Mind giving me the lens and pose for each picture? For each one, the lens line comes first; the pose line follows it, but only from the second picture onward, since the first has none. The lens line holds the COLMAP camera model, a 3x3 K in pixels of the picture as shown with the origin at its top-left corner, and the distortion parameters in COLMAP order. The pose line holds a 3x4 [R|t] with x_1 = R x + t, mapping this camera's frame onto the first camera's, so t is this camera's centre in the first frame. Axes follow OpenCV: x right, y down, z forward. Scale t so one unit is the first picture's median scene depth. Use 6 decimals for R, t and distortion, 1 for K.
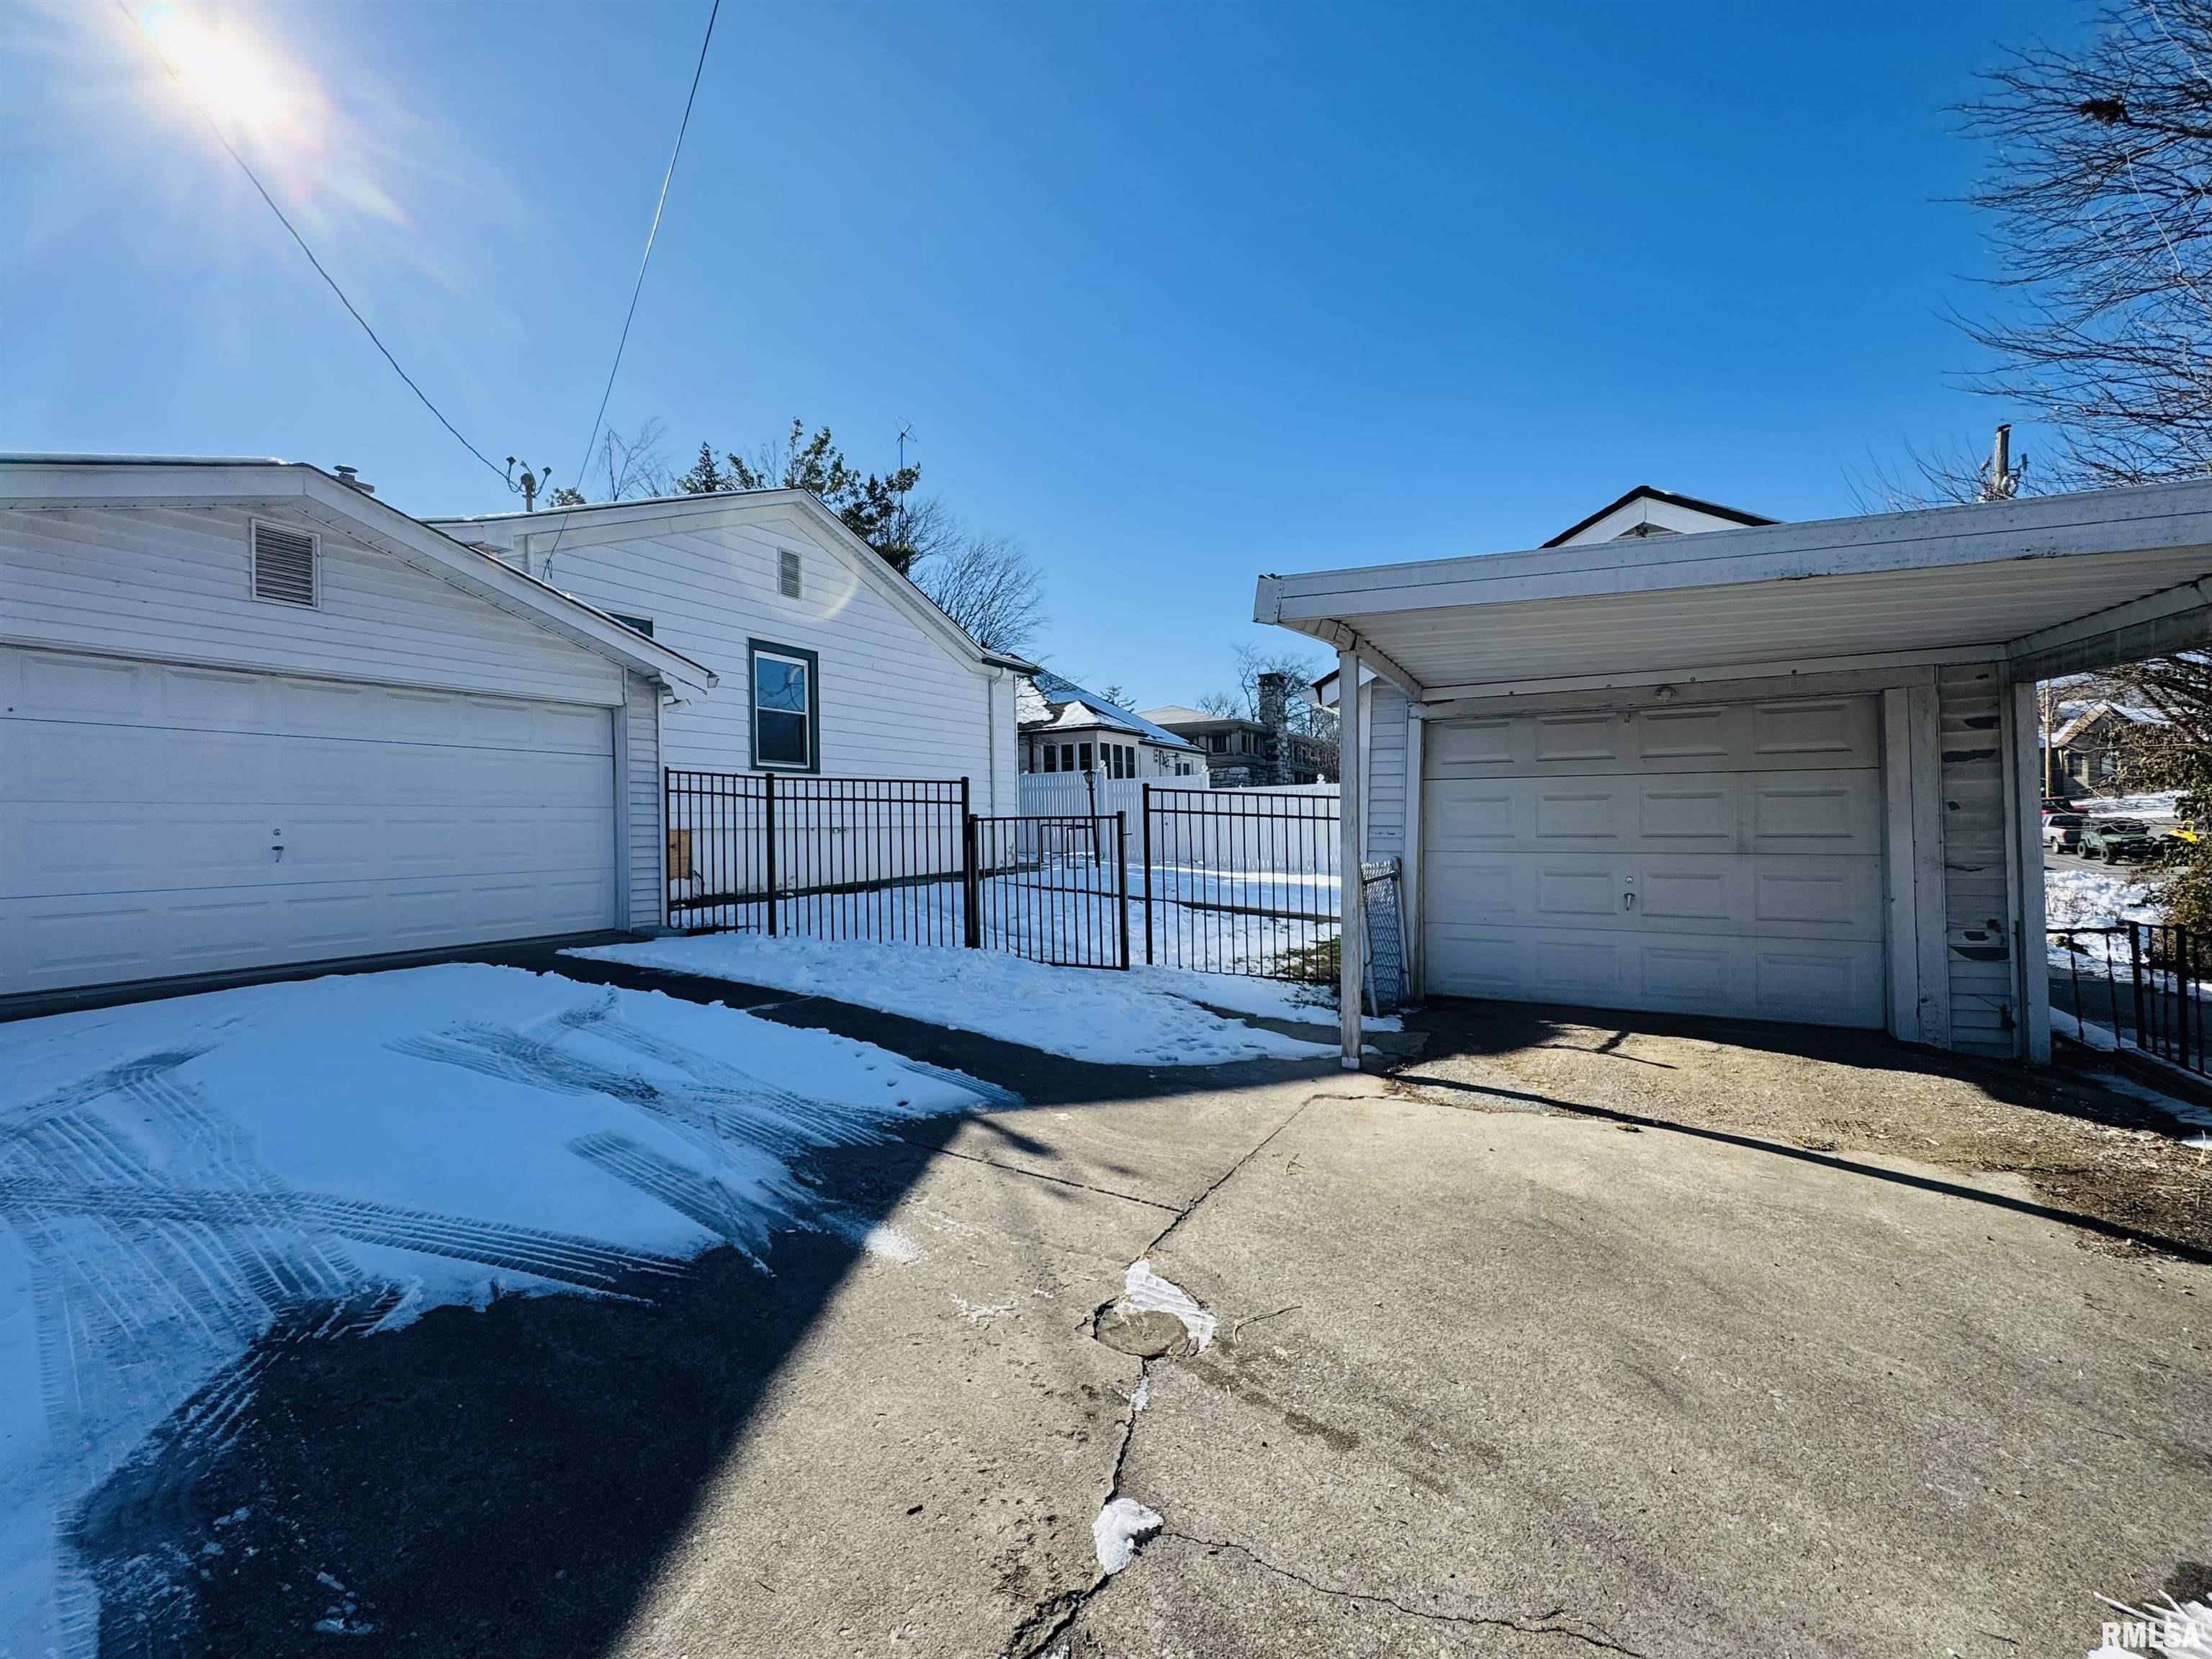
lens RADIAL K [[953.7, 0, 1106.0], [0, 953.7, 829.5], [0, 0, 1]] dist [-0.002413, -0.000036]
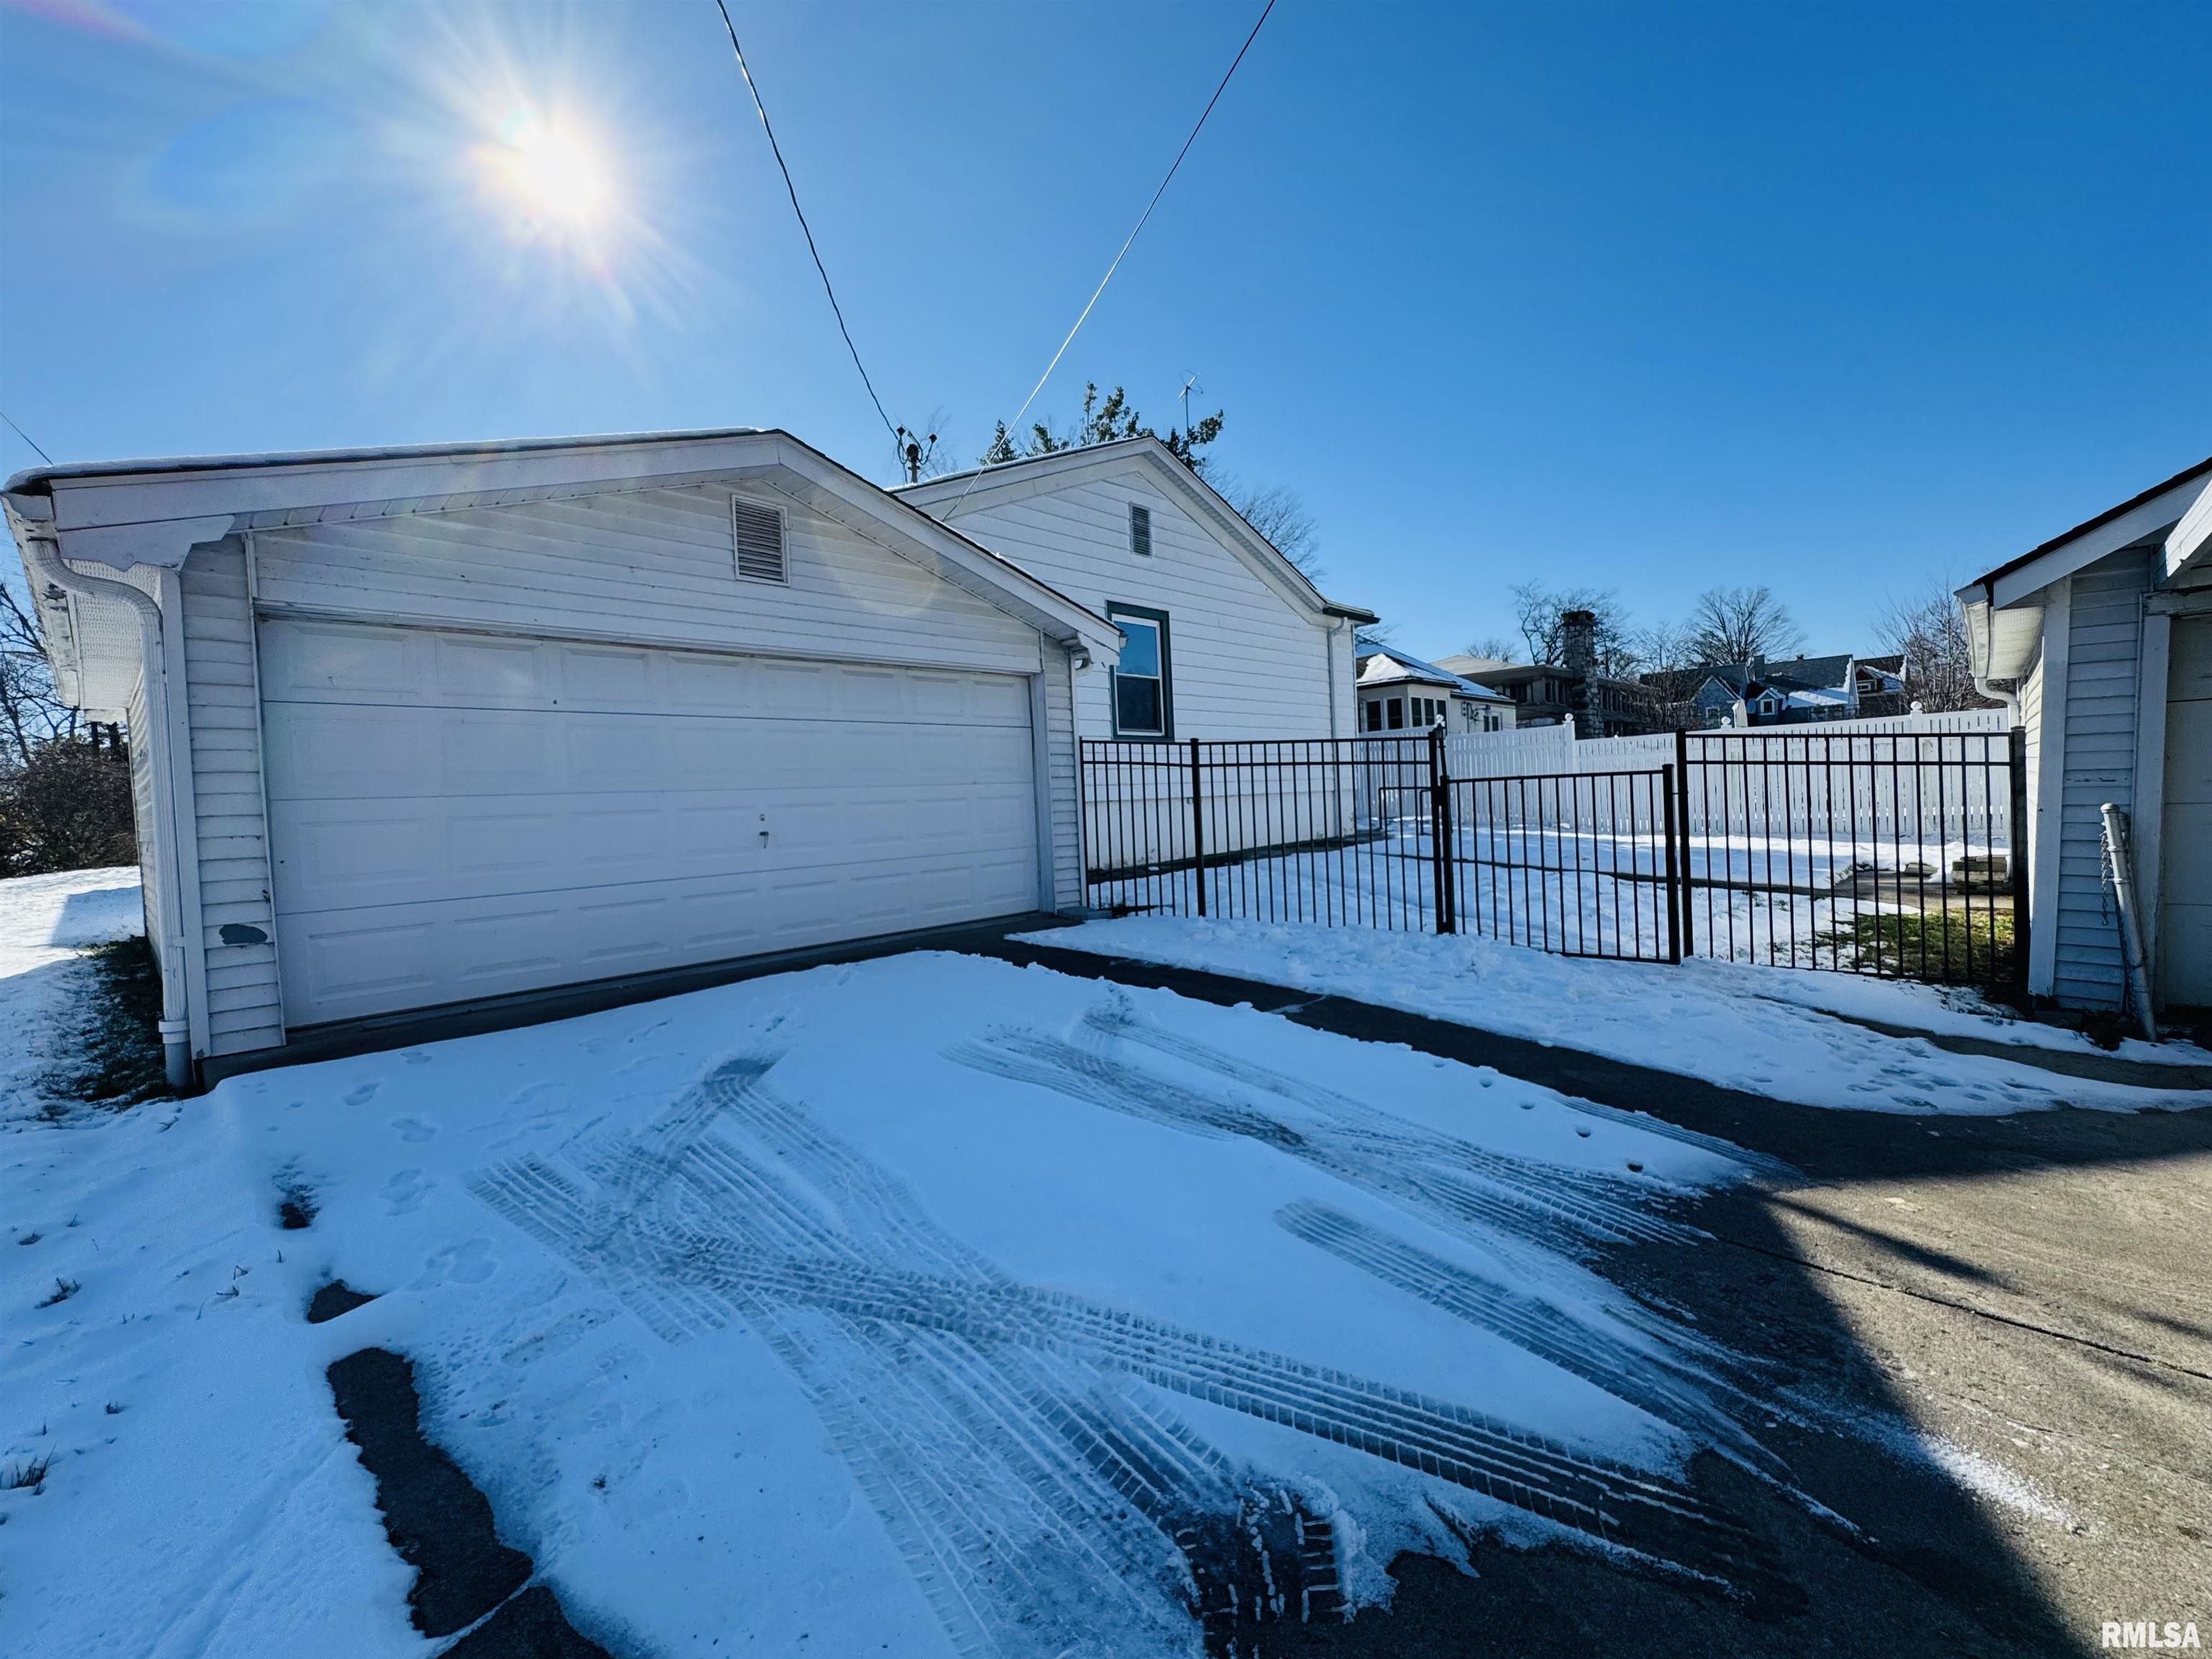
lens RADIAL K [[953.7, 0, 1106.0], [0, 953.7, 829.5], [0, 0, 1]] dist [-0.002413, -0.000036]
pose [[0.968254, -0.021671, -0.249028, -0.262127], [0.030316, 0.999062, 0.030930, -0.004017], [0.248124, -0.037497, 0.968002, 0.127354]]
